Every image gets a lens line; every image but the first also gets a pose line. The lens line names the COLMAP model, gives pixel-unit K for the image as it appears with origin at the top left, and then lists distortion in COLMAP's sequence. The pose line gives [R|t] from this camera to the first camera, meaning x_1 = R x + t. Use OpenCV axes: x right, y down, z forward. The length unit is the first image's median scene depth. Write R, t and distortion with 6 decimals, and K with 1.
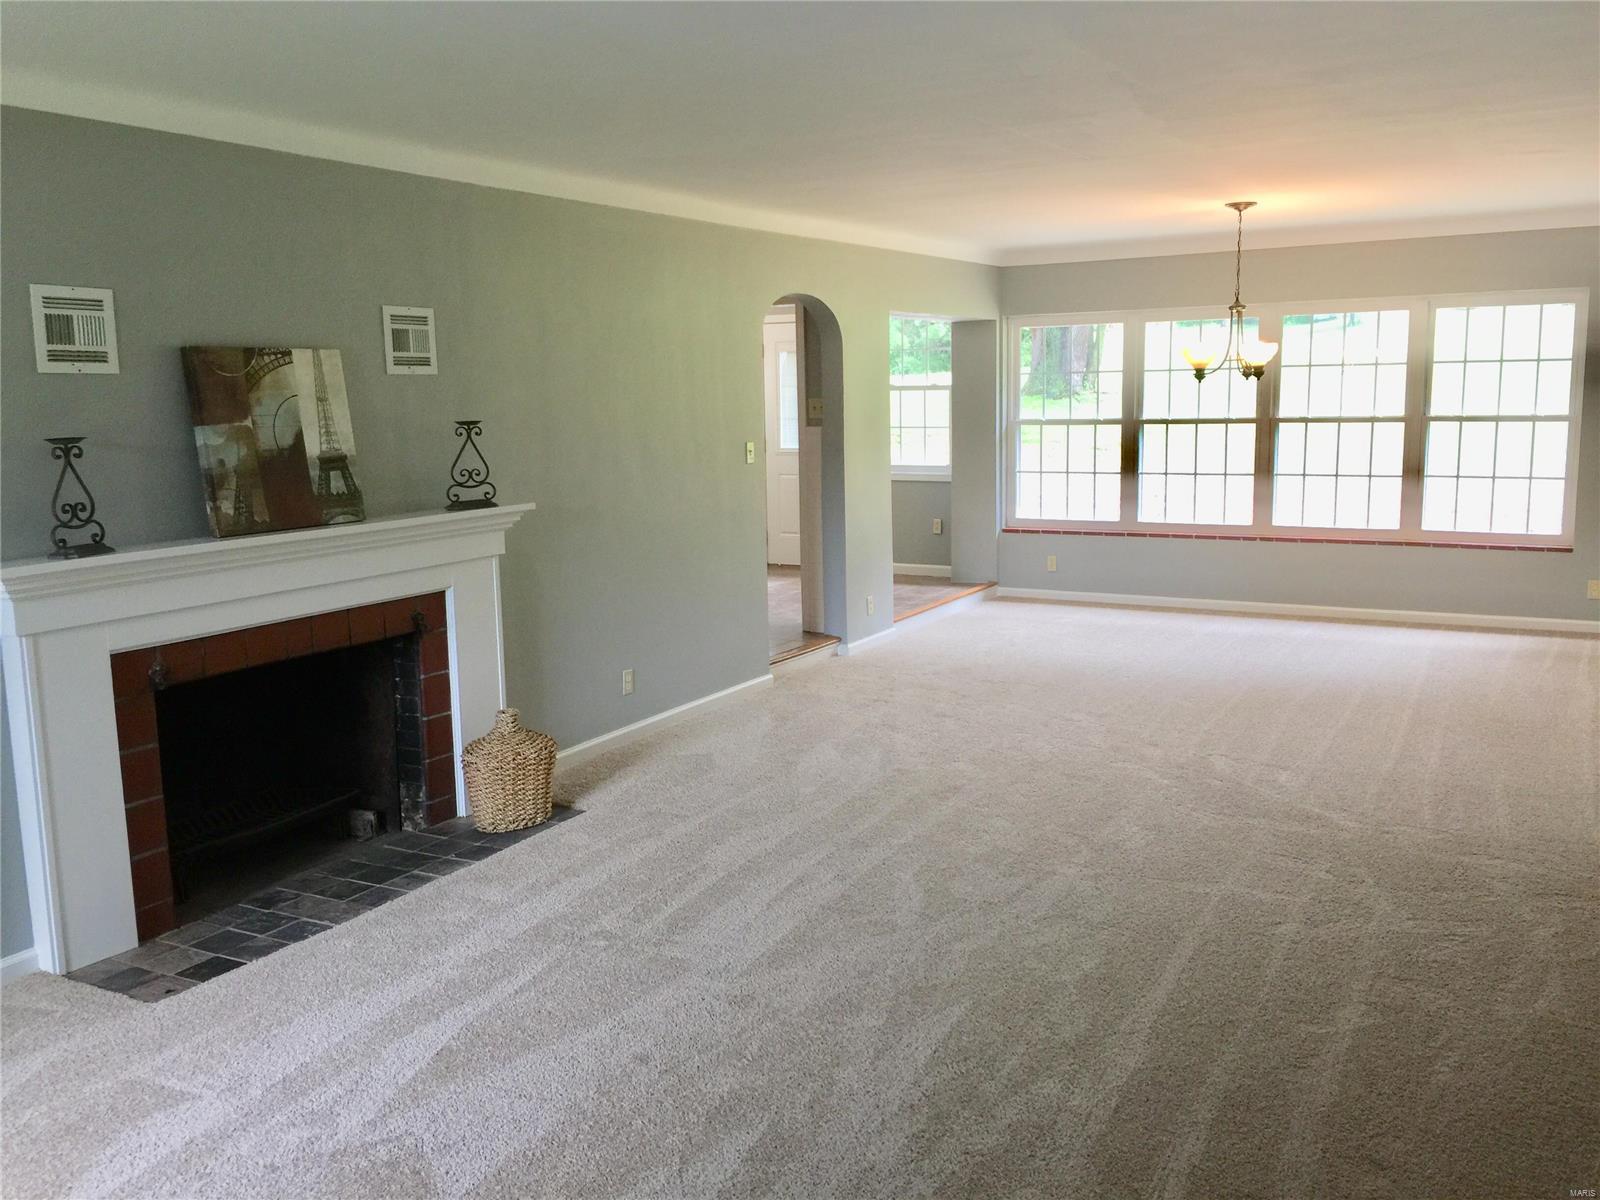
lens RADIAL K [[1368.7, 0, 799.3], [0, 1368.7, 588.7], [0, 0, 1]] dist [0.079544, -0.121151]
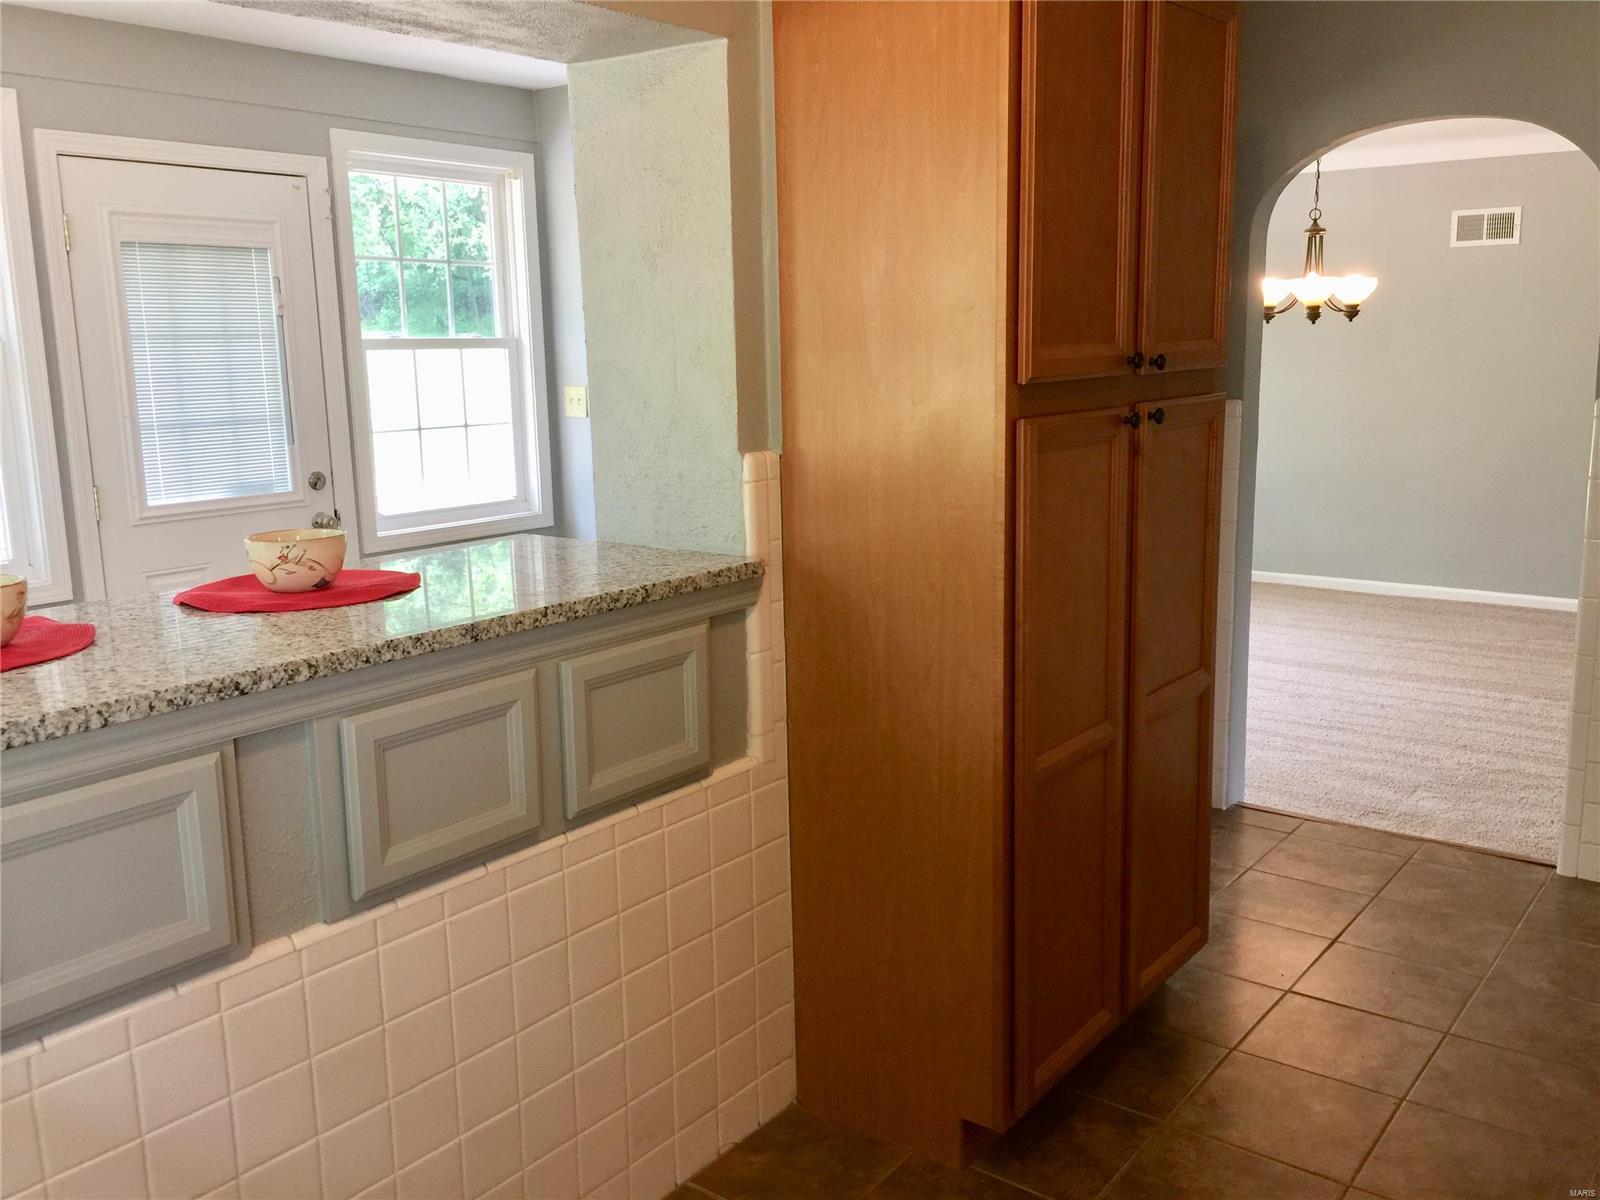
lens RADIAL K [[1368.7, 0, 799.3], [0, 1368.7, 588.7], [0, 0, 1]] dist [0.079544, -0.121151]
pose [[0.140029, -0.155165, 0.977914, -0.417808], [0.163781, 0.977670, 0.131674, -0.122077], [-0.976508, 0.141726, 0.162315, 0.929268]]
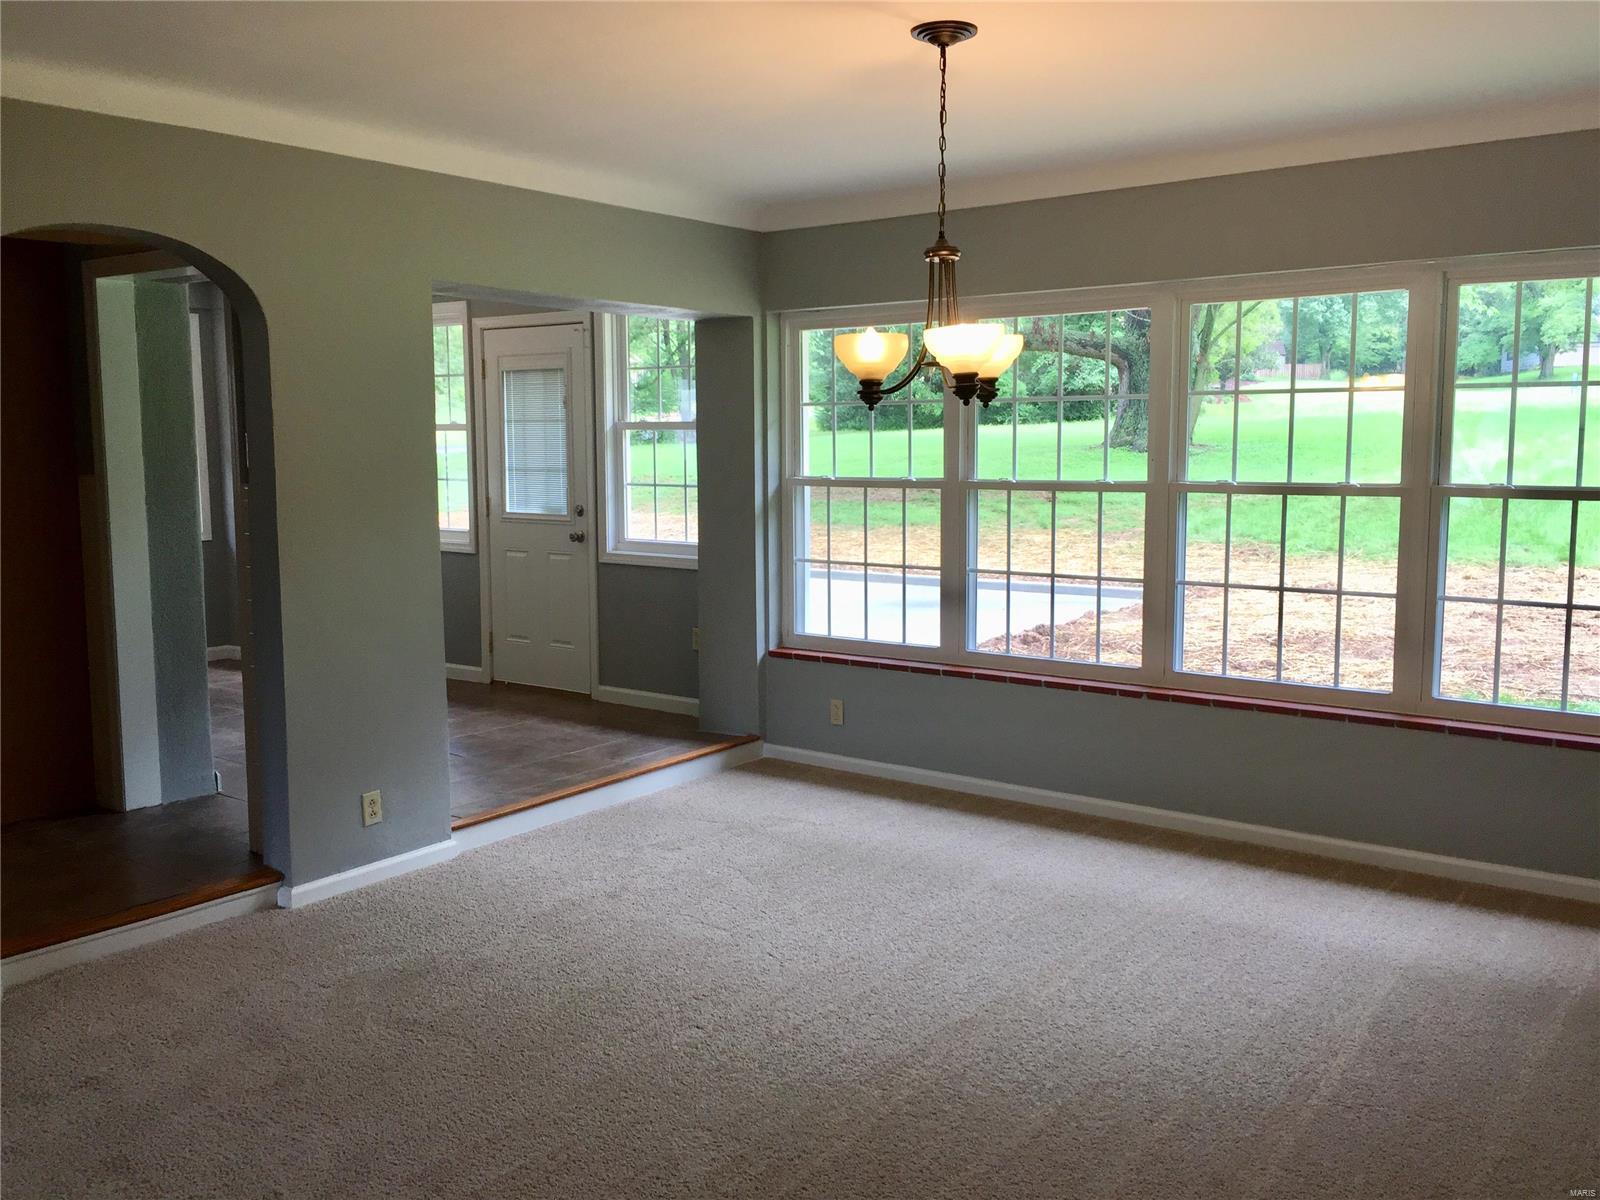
lens RADIAL K [[1368.7, 0, 799.3], [0, 1368.7, 588.7], [0, 0, 1]] dist [0.079544, -0.121151]
pose [[0.992667, 0.026200, -0.118004, 0.256456], [-0.030425, 0.998954, -0.034145, -0.056006], [0.116986, 0.037485, 0.992426, 0.417810]]
